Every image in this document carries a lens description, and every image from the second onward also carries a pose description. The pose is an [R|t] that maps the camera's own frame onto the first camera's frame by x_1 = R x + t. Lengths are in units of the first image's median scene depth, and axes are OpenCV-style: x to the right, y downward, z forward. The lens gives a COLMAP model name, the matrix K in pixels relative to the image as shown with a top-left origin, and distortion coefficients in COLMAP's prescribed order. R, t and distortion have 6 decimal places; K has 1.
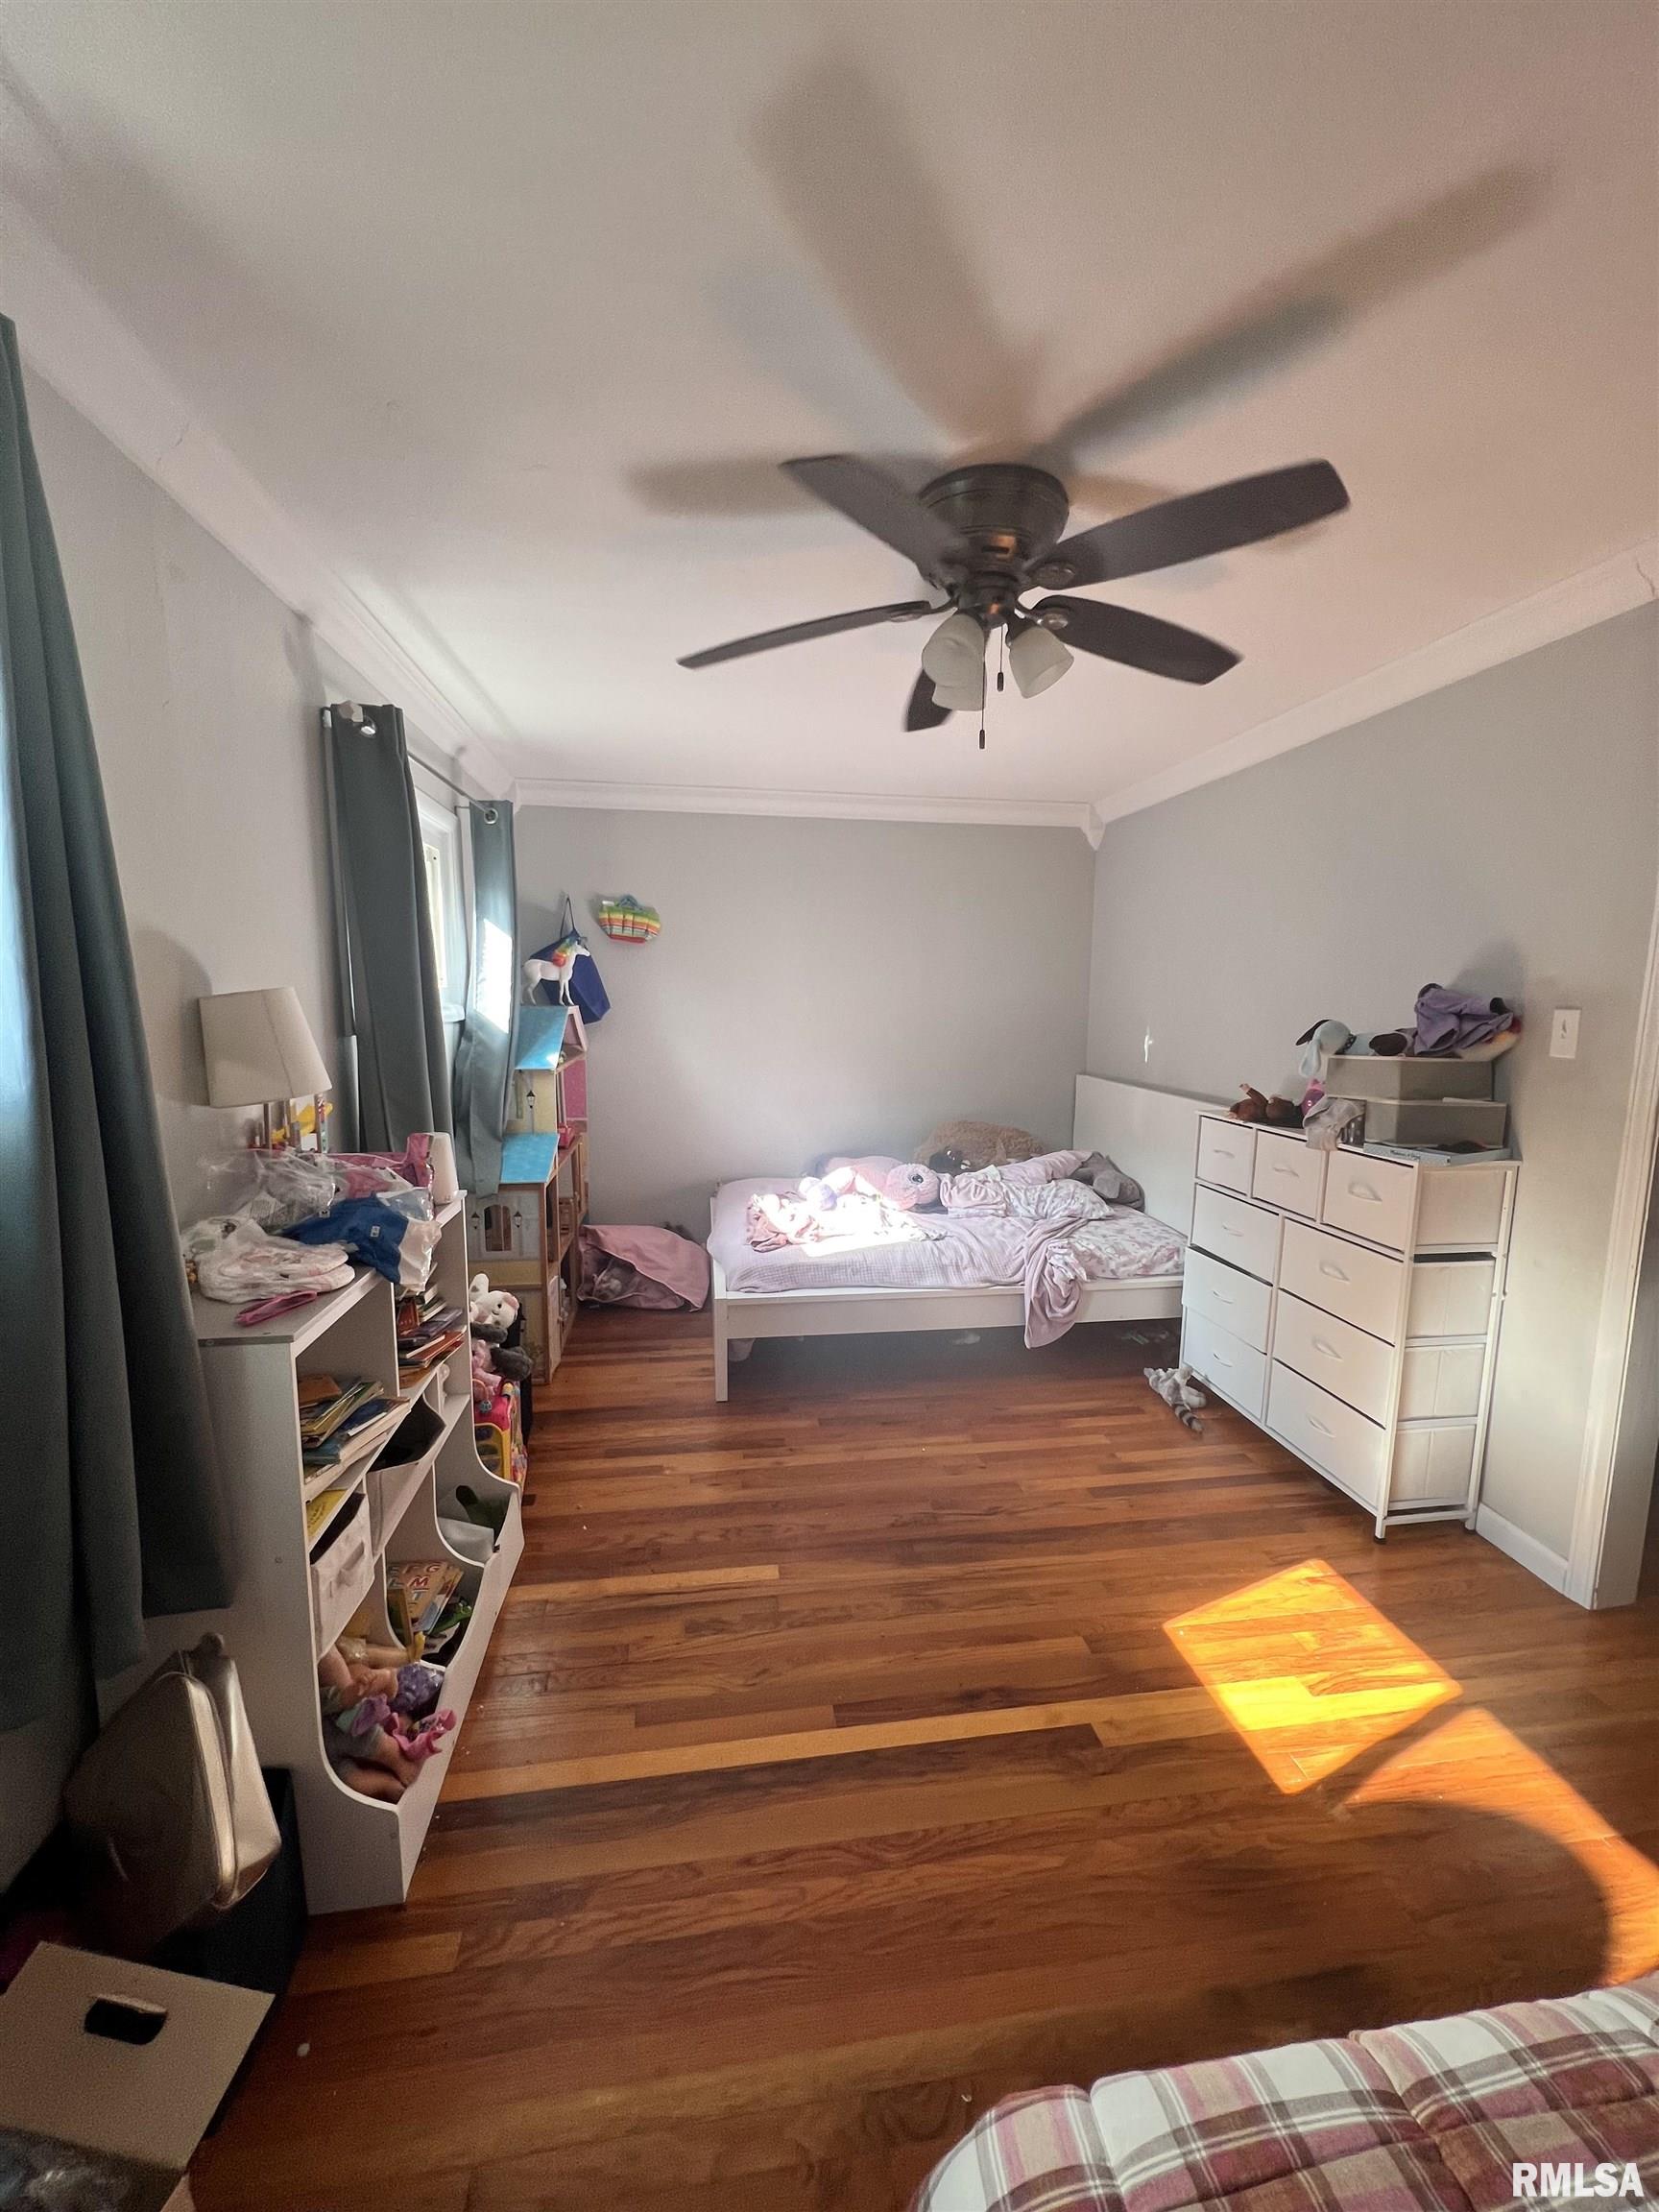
lens RADIAL K [[886.6, 0, 836.0], [0, 886.6, 1110.0], [0, 0, 1]] dist [-0.000742, -0.000007]
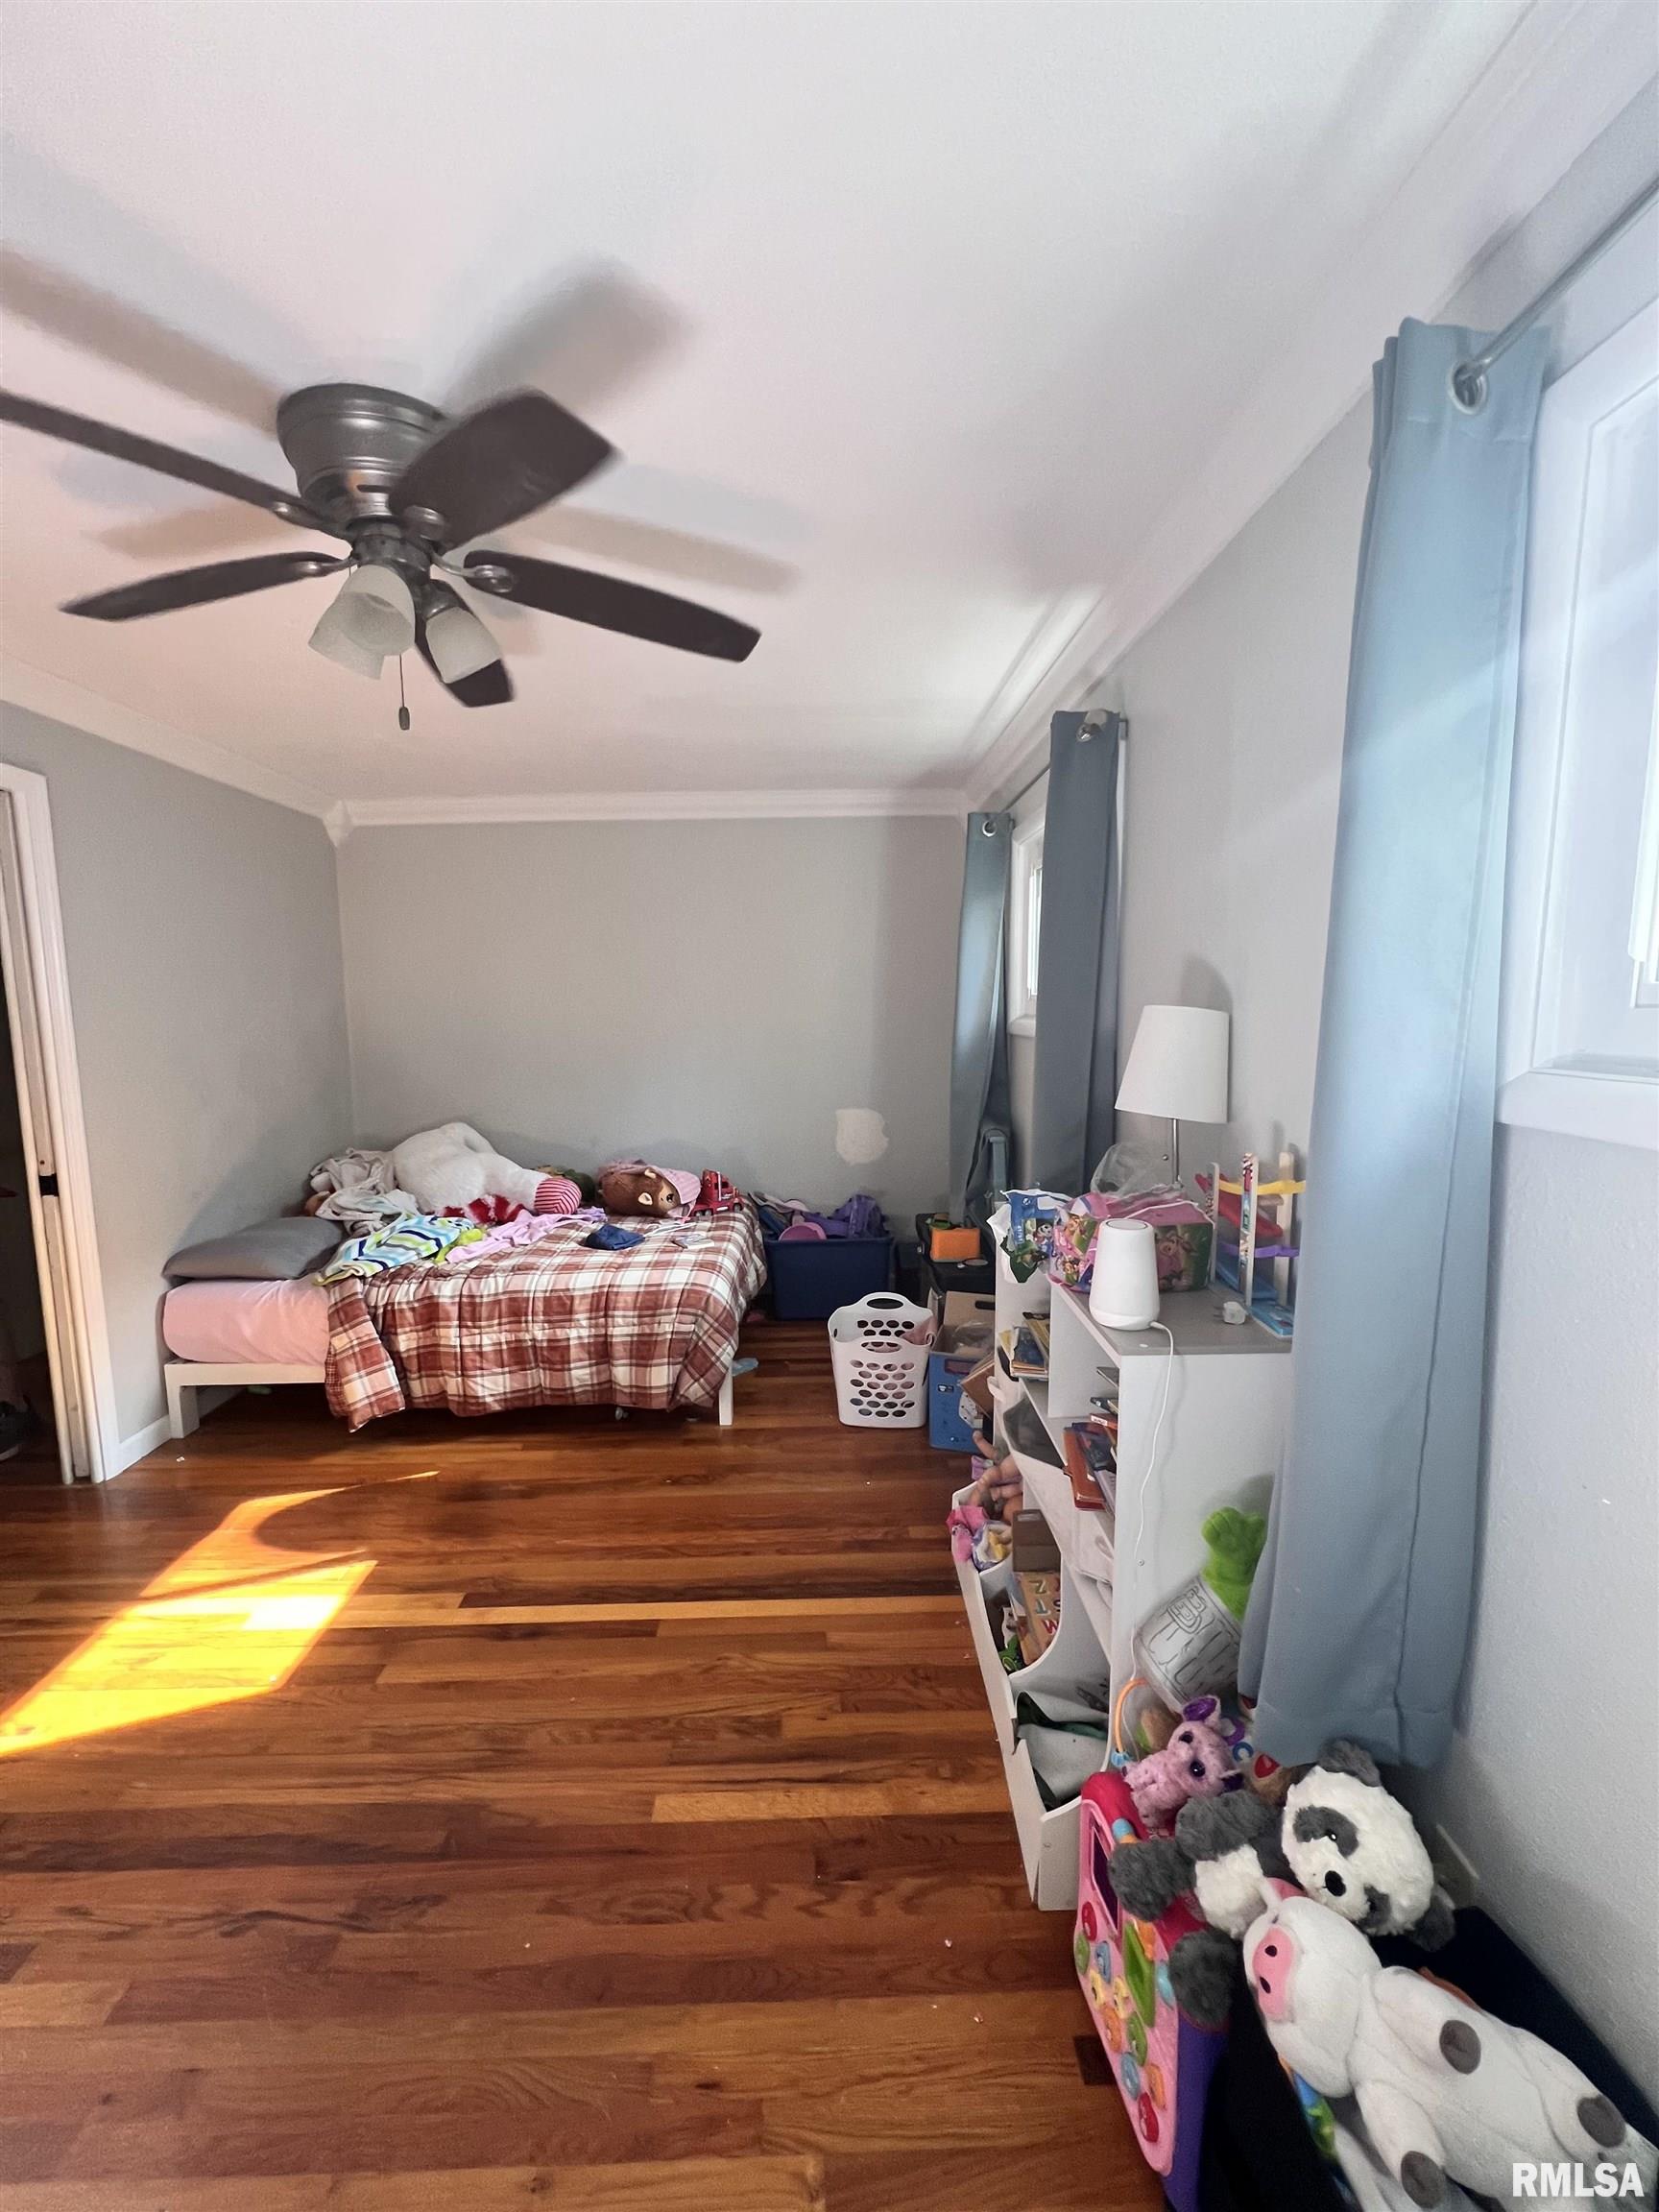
lens RADIAL K [[886.6, 0, 832.7], [0, 886.6, 1106.5], [0, 0, 1]] dist [-0.000742, -0.000007]
pose [[-0.991176, -0.016246, 0.131552, -0.367686], [0.019089, 0.964619, 0.262955, -0.278028], [-0.131170, 0.263146, -0.955798, 1.883166]]
